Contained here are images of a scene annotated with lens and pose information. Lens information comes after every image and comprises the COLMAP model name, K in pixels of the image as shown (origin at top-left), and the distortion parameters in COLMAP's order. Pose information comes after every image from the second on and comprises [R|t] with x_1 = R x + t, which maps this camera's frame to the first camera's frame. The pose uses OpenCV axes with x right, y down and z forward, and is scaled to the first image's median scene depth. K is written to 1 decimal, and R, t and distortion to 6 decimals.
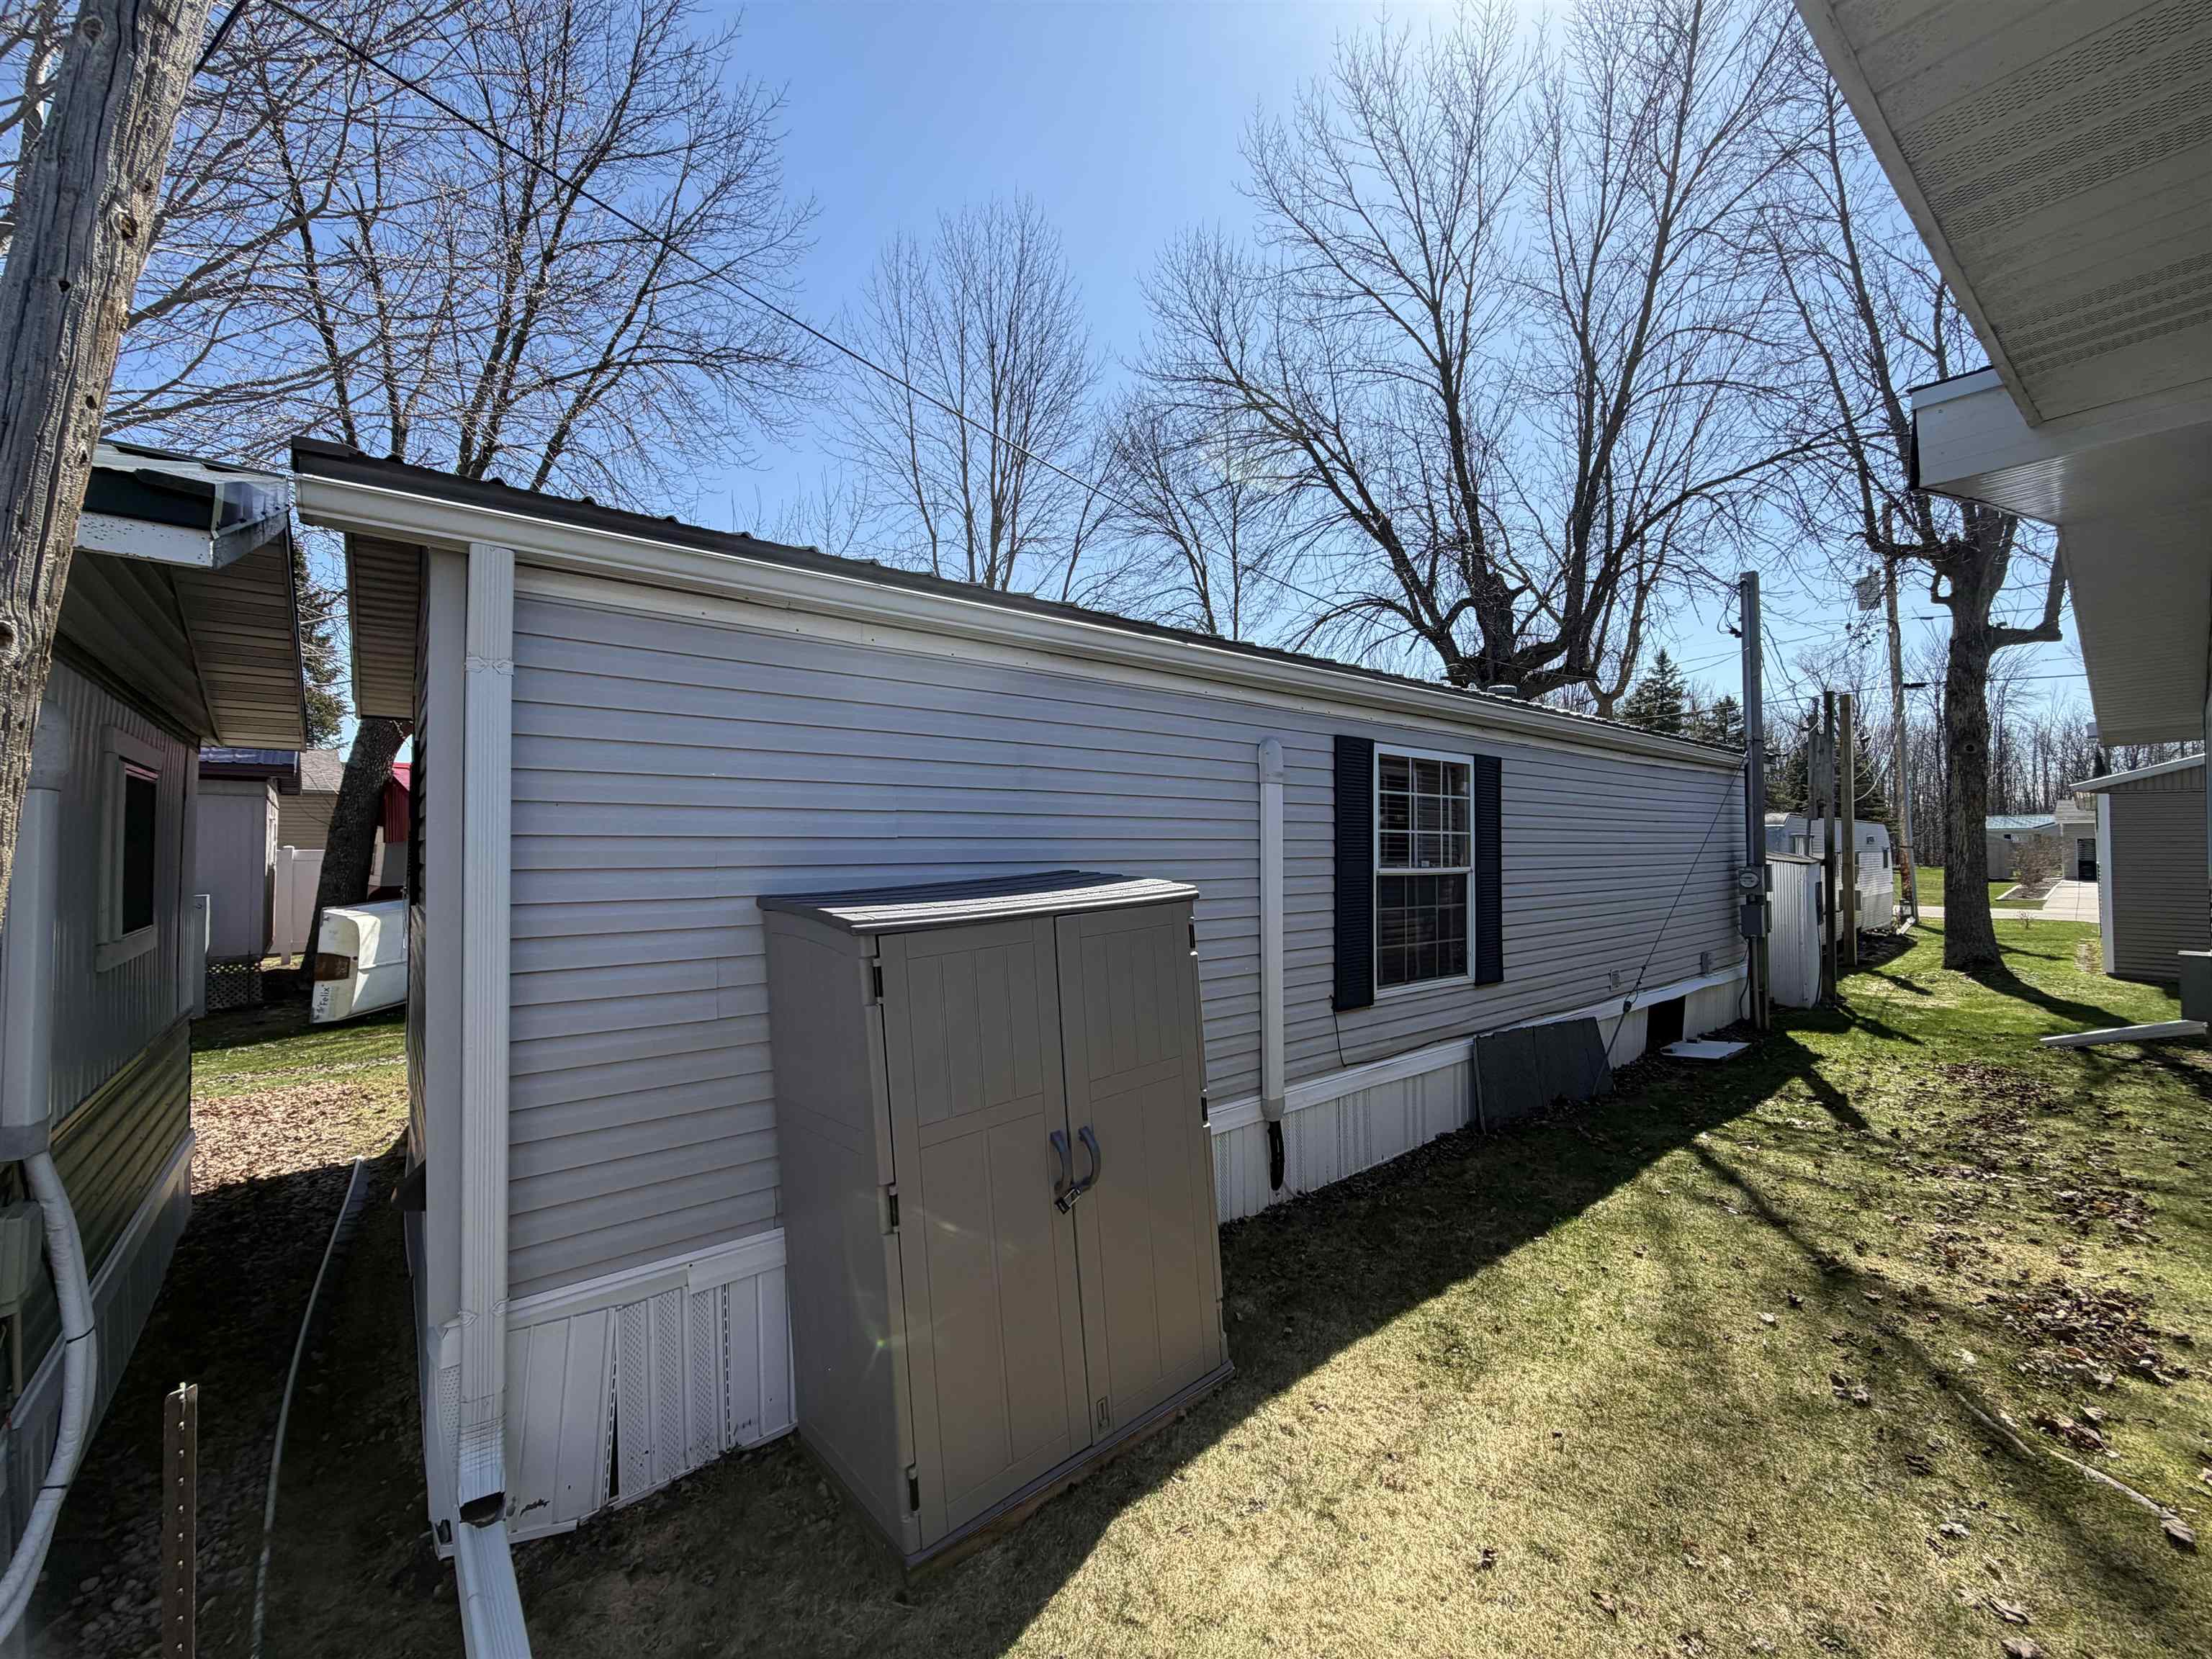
lens RADIAL K [[882.8, 0, 1093.1], [0, 882.8, 834.6], [0, 0, 1]] dist [-0.002238, 0.000981]
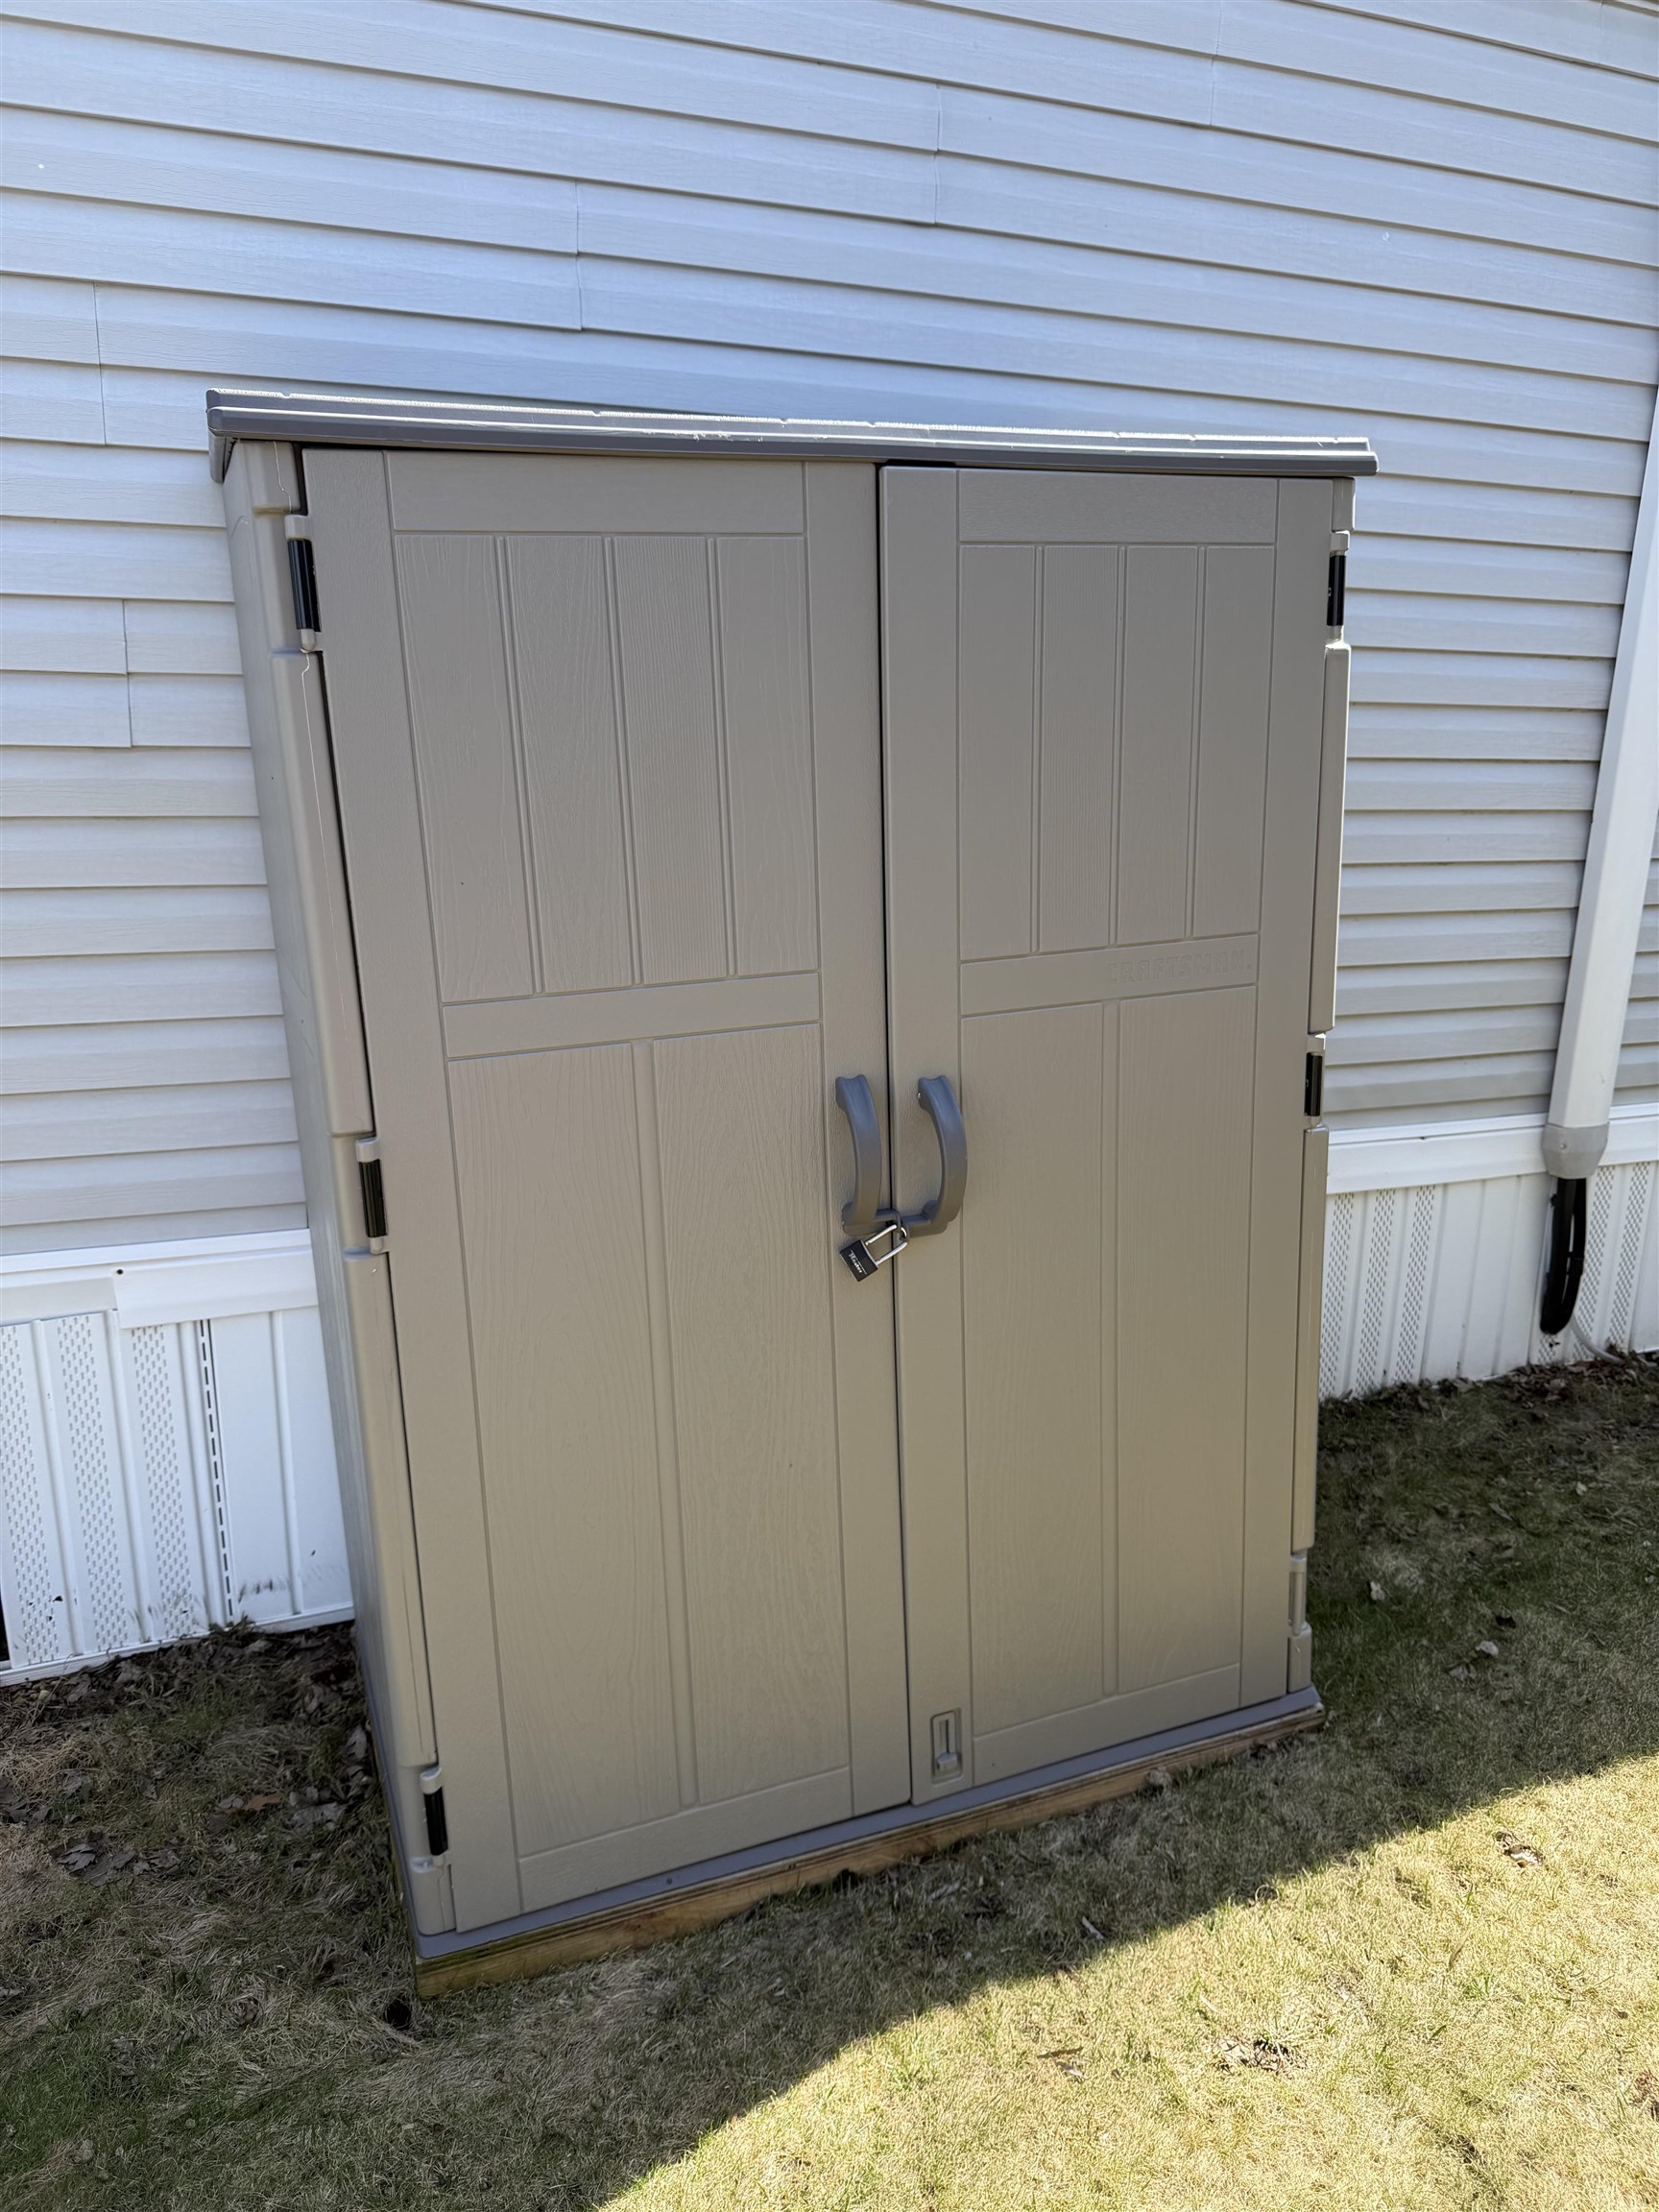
lens RADIAL K [[1550.1, 0, 814.4], [0, 1550.1, 1106.9], [0, 0, 1]] dist [0.042053, -0.053197]
pose [[0.947633, 0.112671, -0.298826, 0.084195], [-0.026258, 0.960018, 0.278703, 0.098244], [0.318281, -0.256261, 0.912703, 0.230385]]
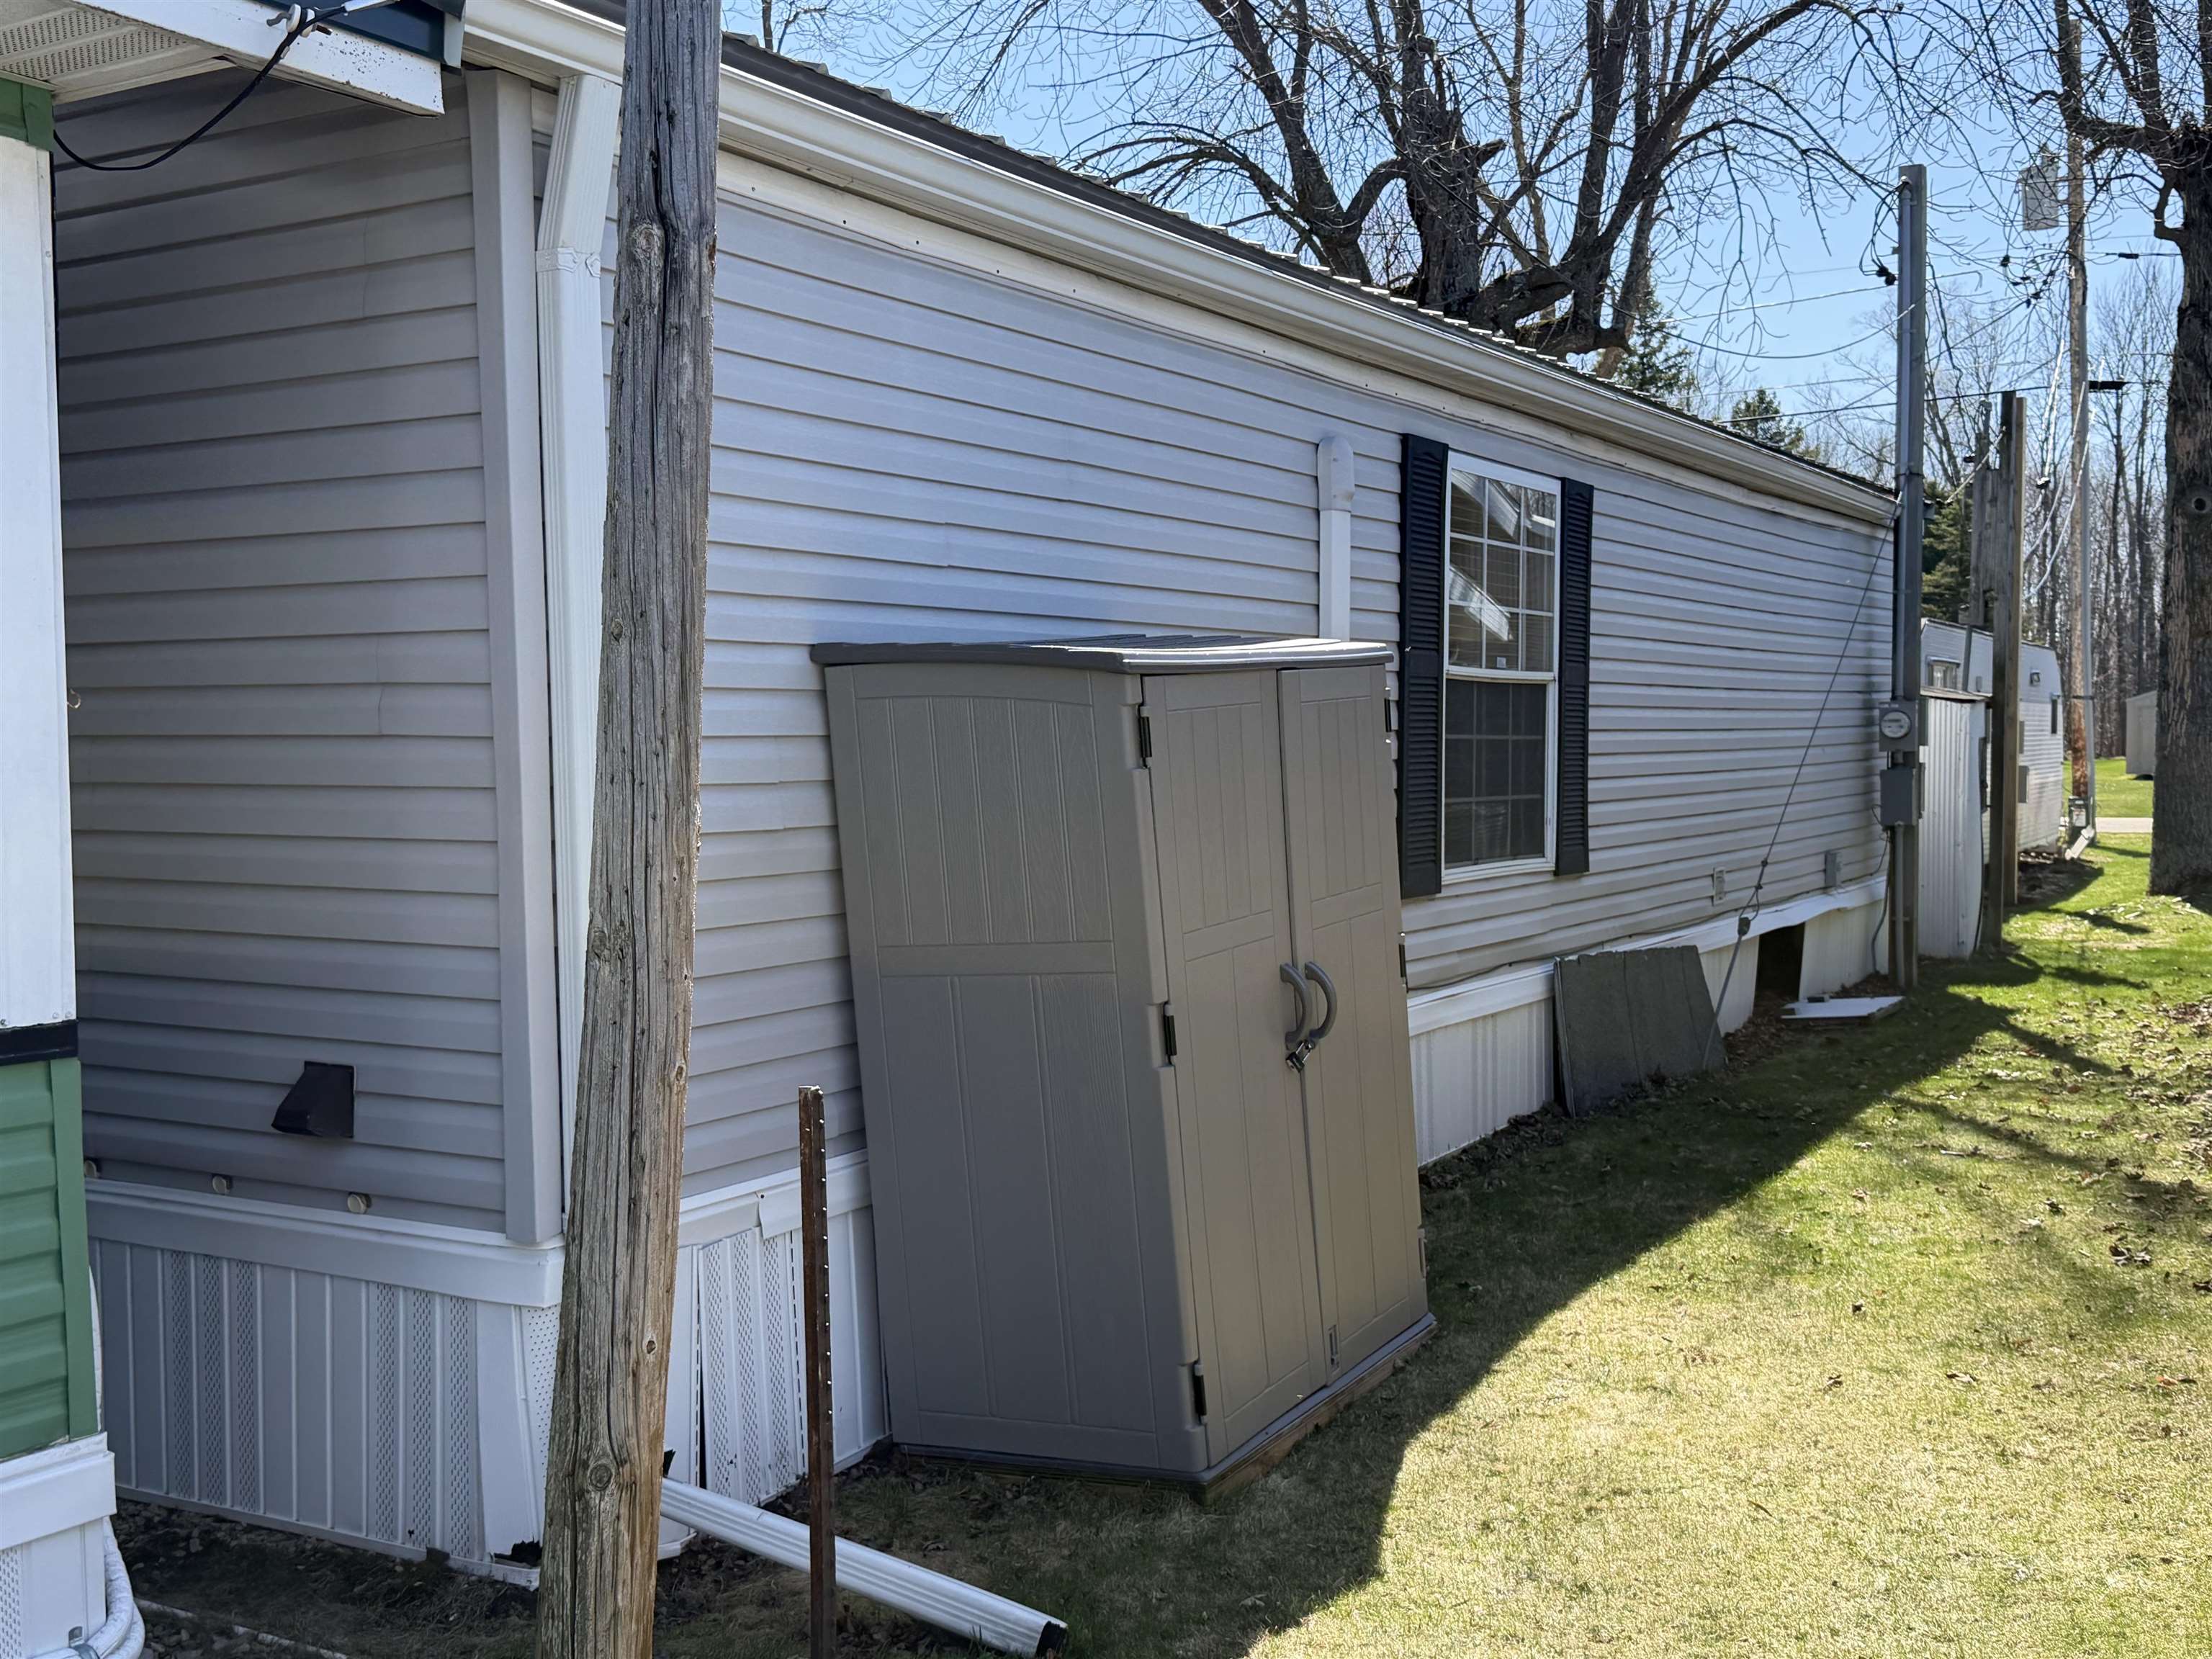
lens RADIAL K [[2315.2, 0, 1082.7], [0, 2315.2, 830.2], [0, 0, 1]] dist [0.031362, 0.000000]
pose [[0.938882, -0.016140, 0.343861, -0.507099], [-0.004146, 0.998298, 0.058176, 0.068542], [-0.344215, -0.056046, 0.937217, -0.432391]]
